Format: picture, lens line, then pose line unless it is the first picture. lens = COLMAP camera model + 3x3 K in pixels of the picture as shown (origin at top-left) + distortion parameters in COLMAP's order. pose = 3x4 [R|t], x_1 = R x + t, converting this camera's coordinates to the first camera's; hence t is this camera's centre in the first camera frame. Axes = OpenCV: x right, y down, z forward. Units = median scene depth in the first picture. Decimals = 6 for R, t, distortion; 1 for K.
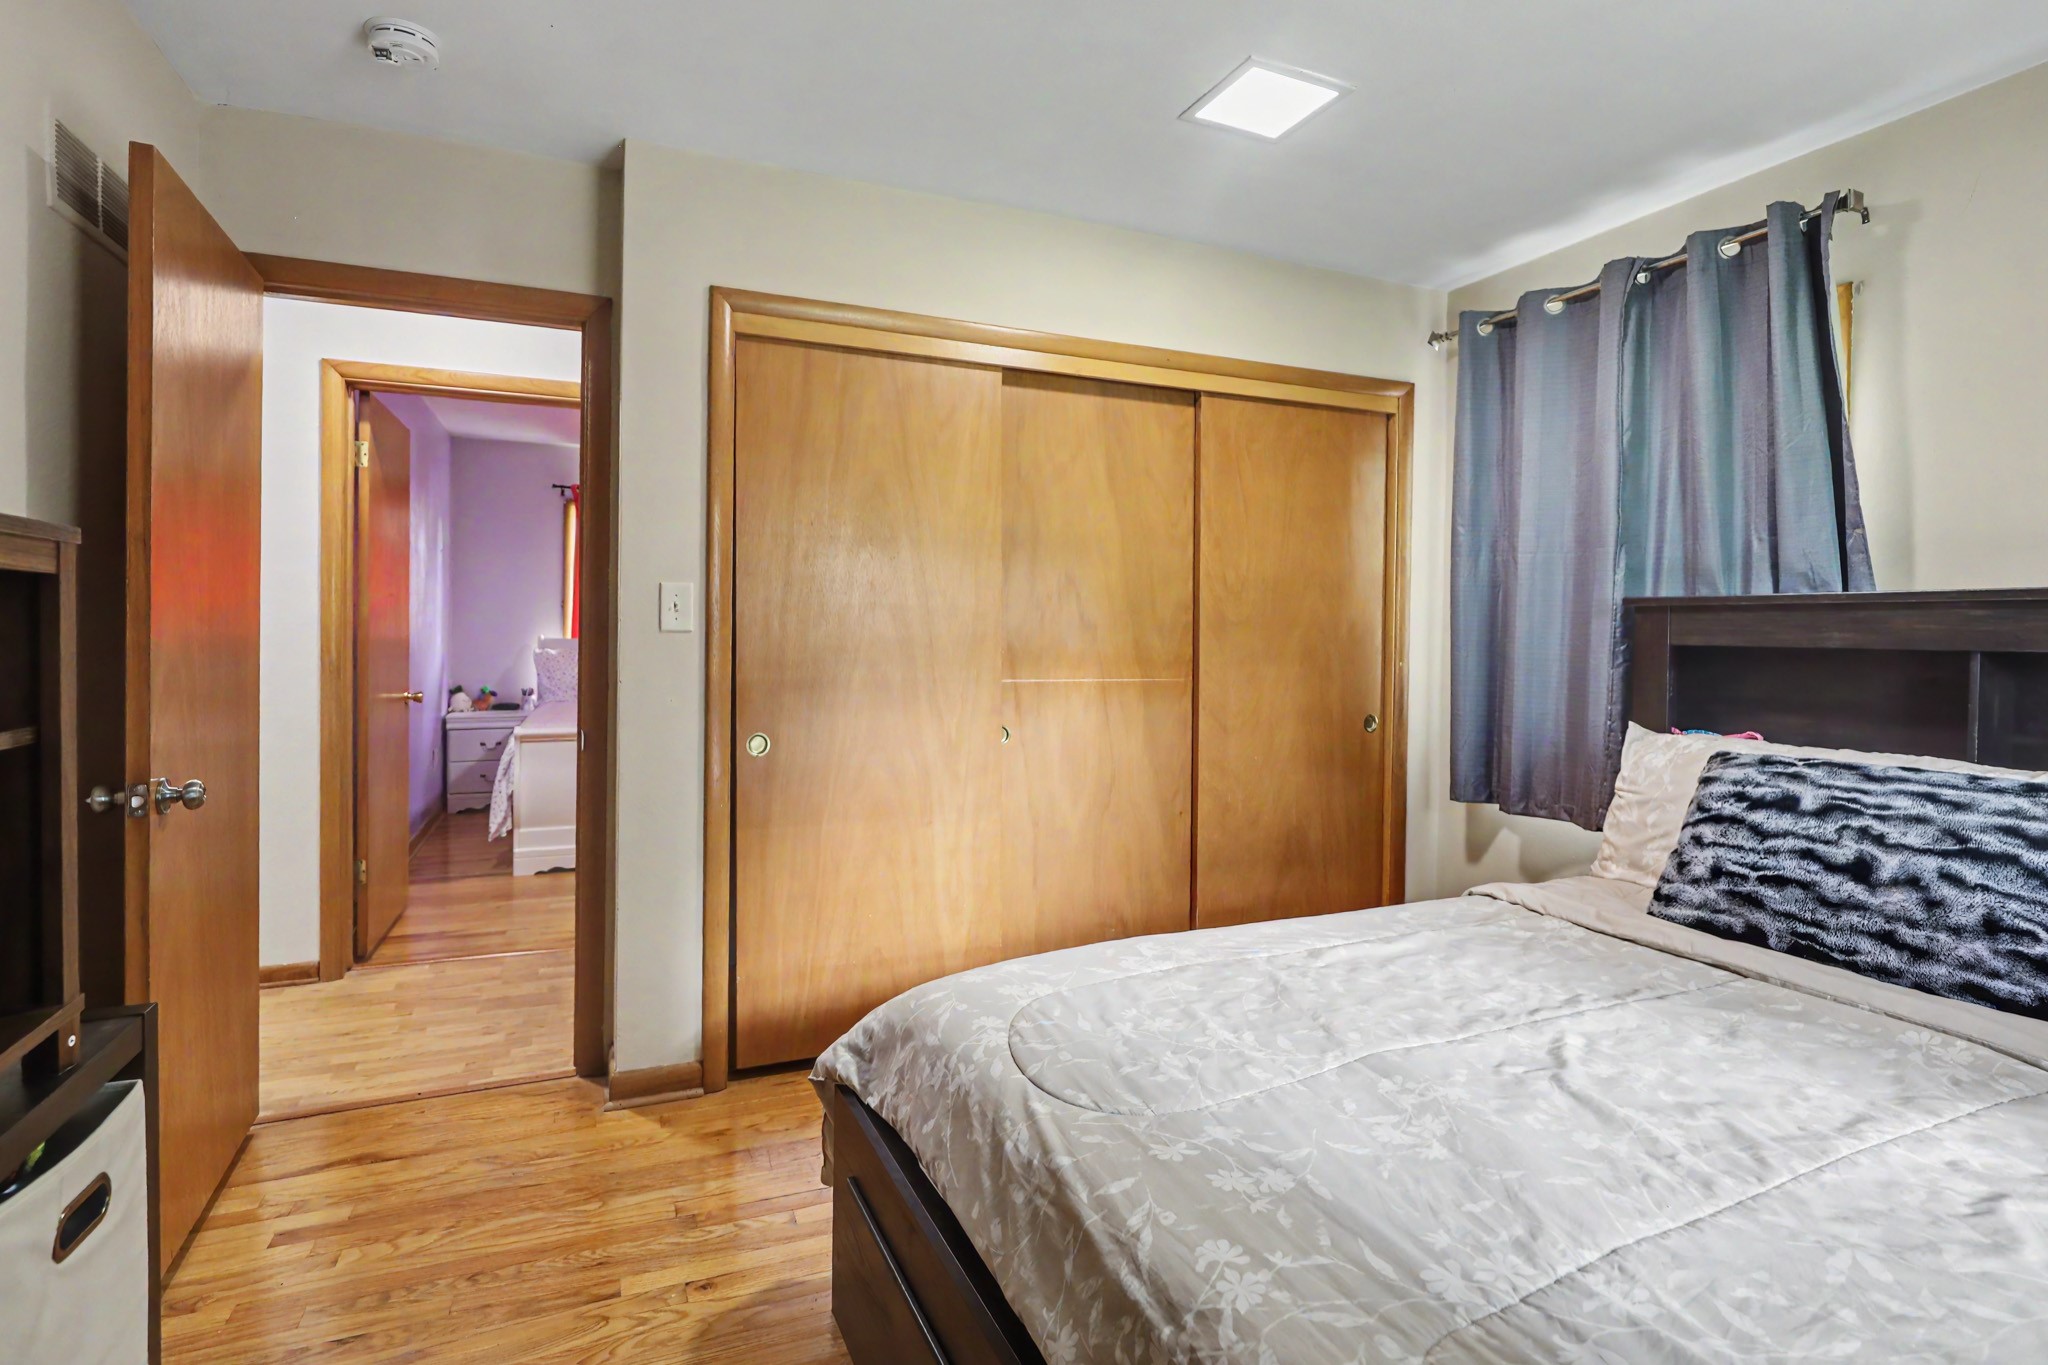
lens RADIAL K [[956.5, 0, 1021.0], [0, 956.5, 666.5], [0, 0, 1]] dist [-0.006052, 0.000242]
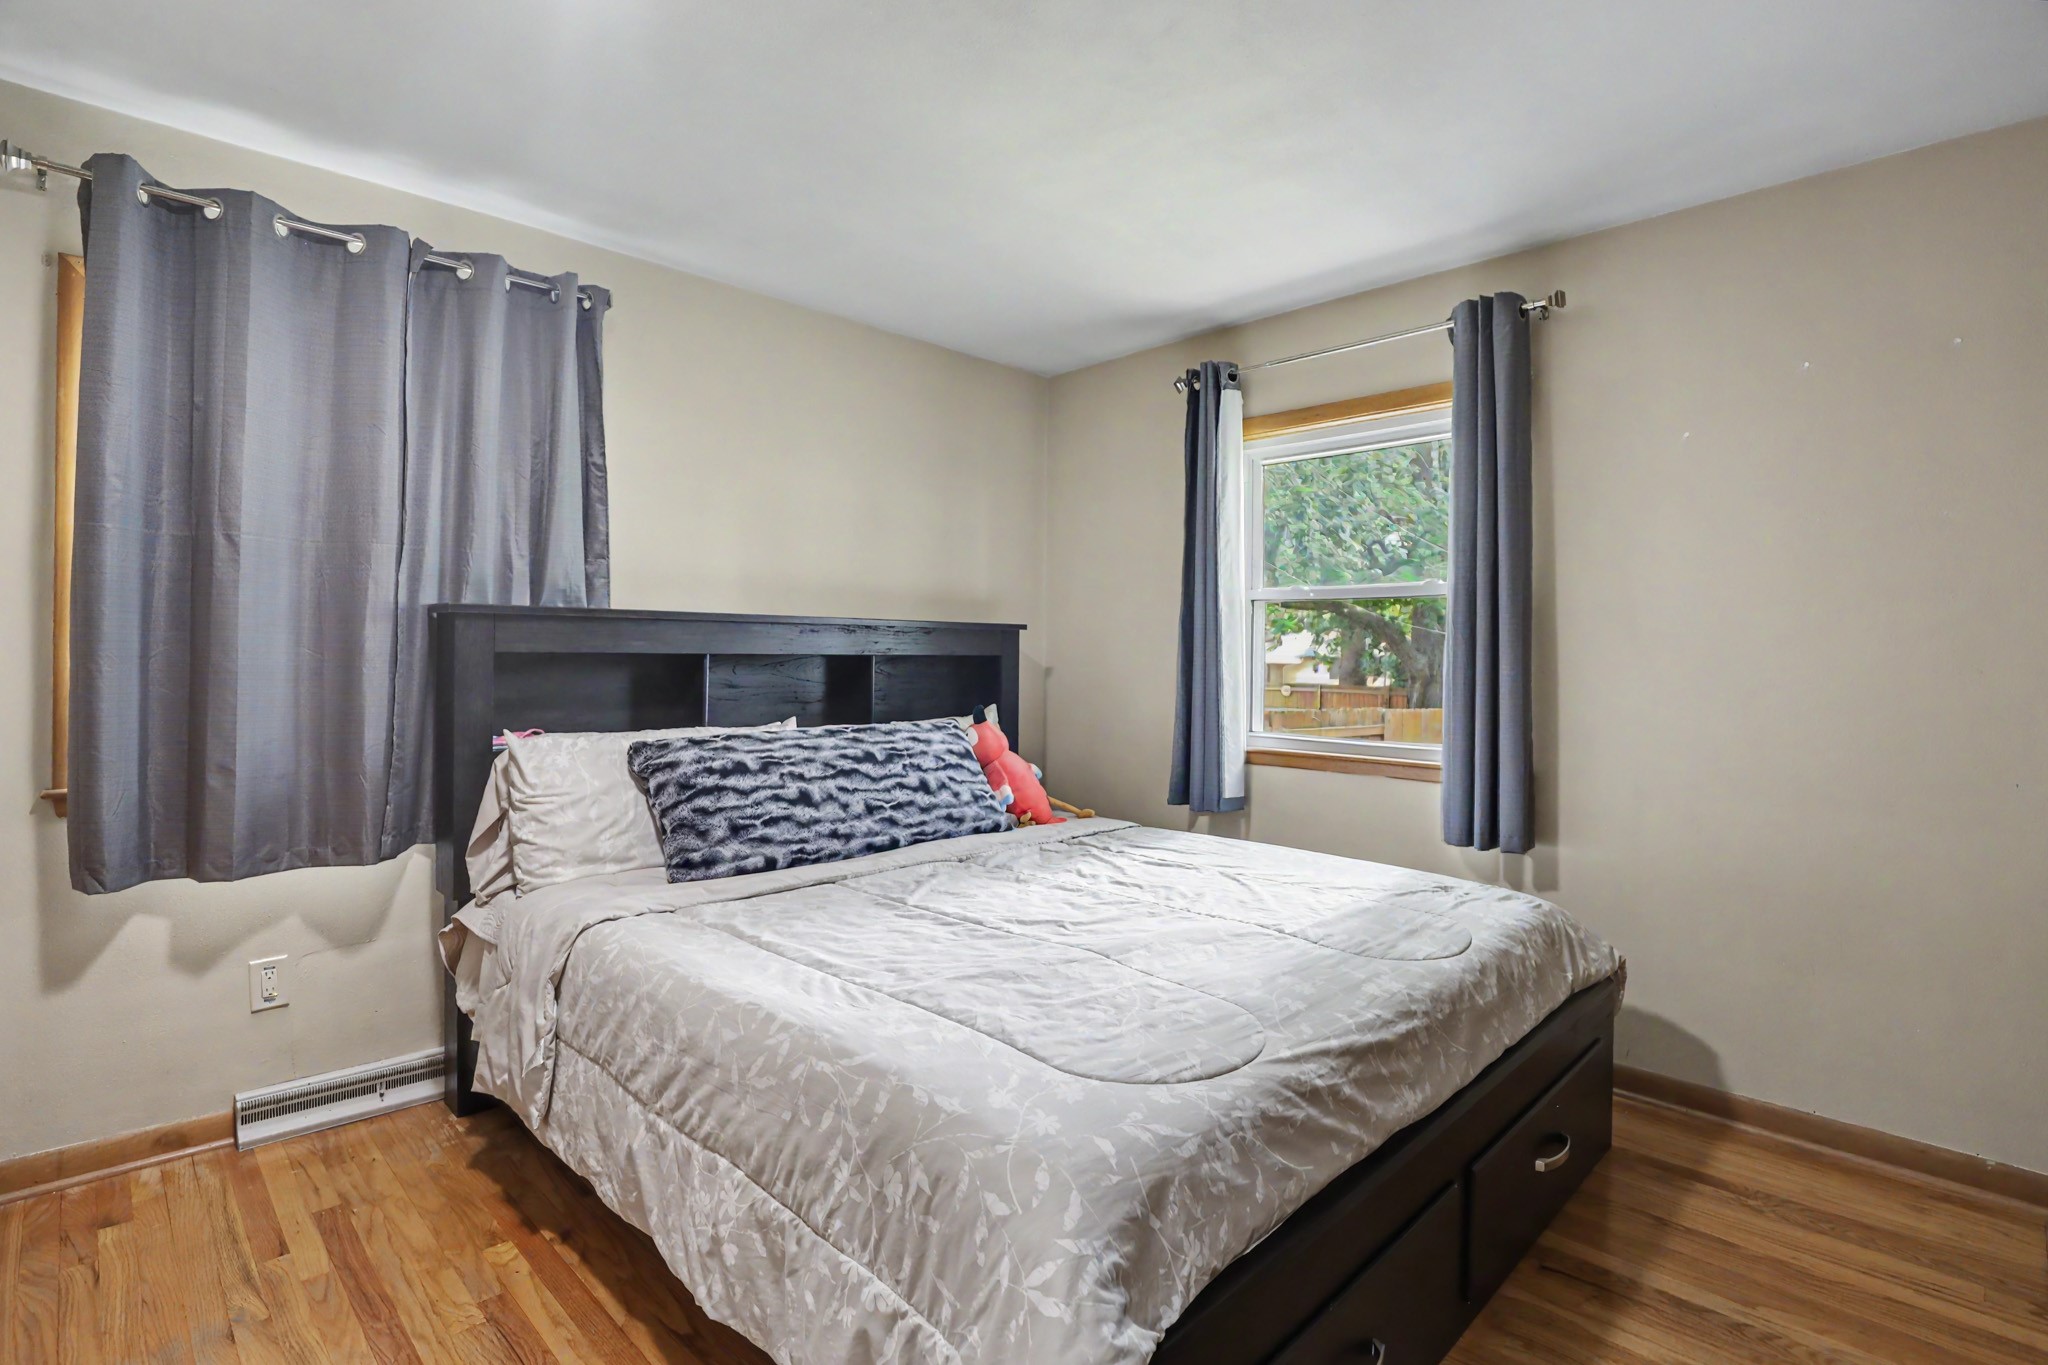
lens RADIAL K [[956.5, 0, 1021.0], [0, 956.5, 666.5], [0, 0, 1]] dist [-0.006052, 0.000242]
pose [[-0.326044, -0.030315, 0.944869, -0.702982], [0.019215, 0.999067, 0.038684, -0.054141], [-0.945159, 0.030768, -0.325157, 1.198441]]
